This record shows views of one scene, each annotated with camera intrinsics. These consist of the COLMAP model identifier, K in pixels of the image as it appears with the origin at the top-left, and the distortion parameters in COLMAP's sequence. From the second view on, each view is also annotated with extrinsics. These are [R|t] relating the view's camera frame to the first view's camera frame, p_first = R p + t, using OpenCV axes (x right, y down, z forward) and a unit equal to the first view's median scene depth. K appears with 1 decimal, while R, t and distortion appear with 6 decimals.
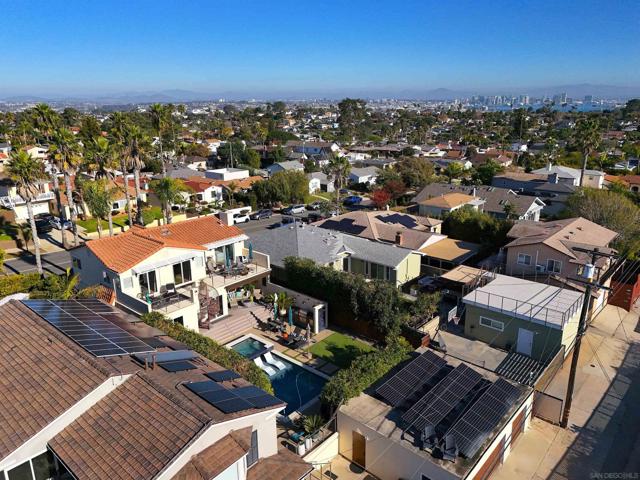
lens RADIAL K [[468.7, 0, 320.0], [0, 468.7, 240.0], [0, 0, 1]] dist [0.081206, -0.086318]
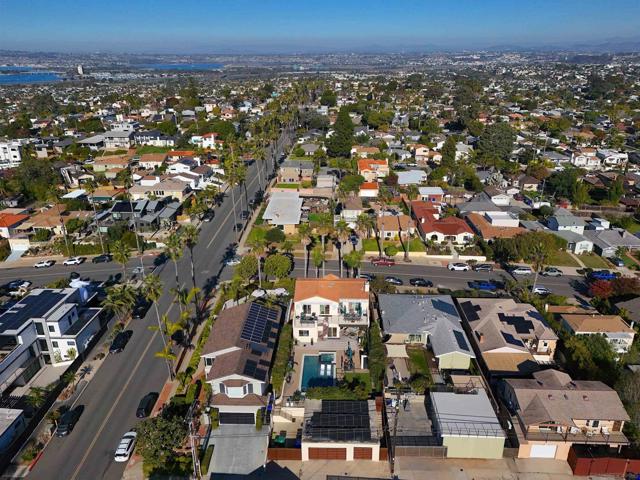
lens RADIAL K [[468.7, 0, 320.0], [0, 468.7, 240.0], [0, 0, 1]] dist [0.081206, -0.086318]
pose [[0.638024, 0.287449, -0.714352, 1.044179], [-0.217551, 0.957205, 0.190864, -0.592252], [0.738645, 0.033632, 0.673255, -0.392733]]
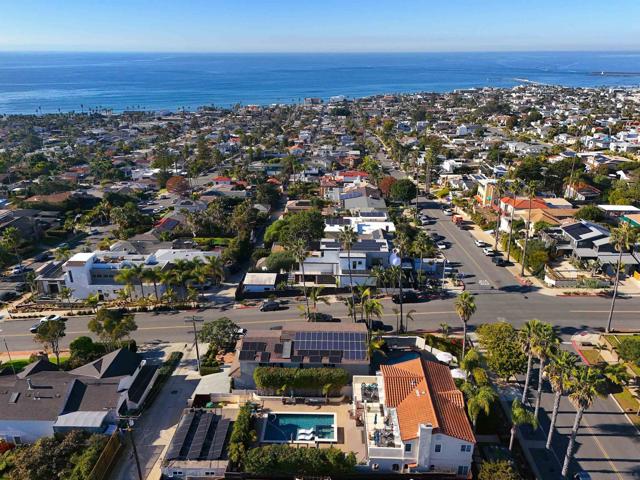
lens RADIAL K [[468.7, 0, 320.0], [0, 468.7, 240.0], [0, 0, 1]] dist [0.081206, -0.086318]
pose [[-0.765122, 0.244429, -0.595687, 0.600578], [-0.174041, 0.812199, 0.556815, -1.087749], [0.619918, 0.529705, -0.578890, 1.415363]]
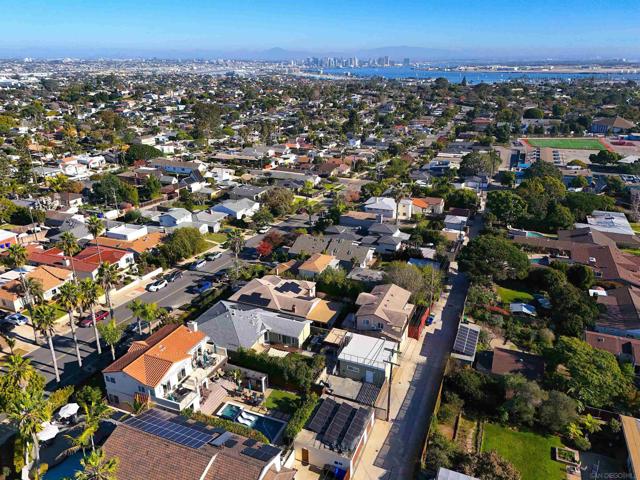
lens RADIAL K [[468.7, 0, 320.0], [0, 468.7, 240.0], [0, 0, 1]] dist [0.081206, -0.086318]
pose [[0.947917, -0.112672, 0.297924, -0.265677], [0.089607, 0.991901, 0.090020, -0.501842], [-0.305654, -0.058636, 0.950335, -0.717191]]
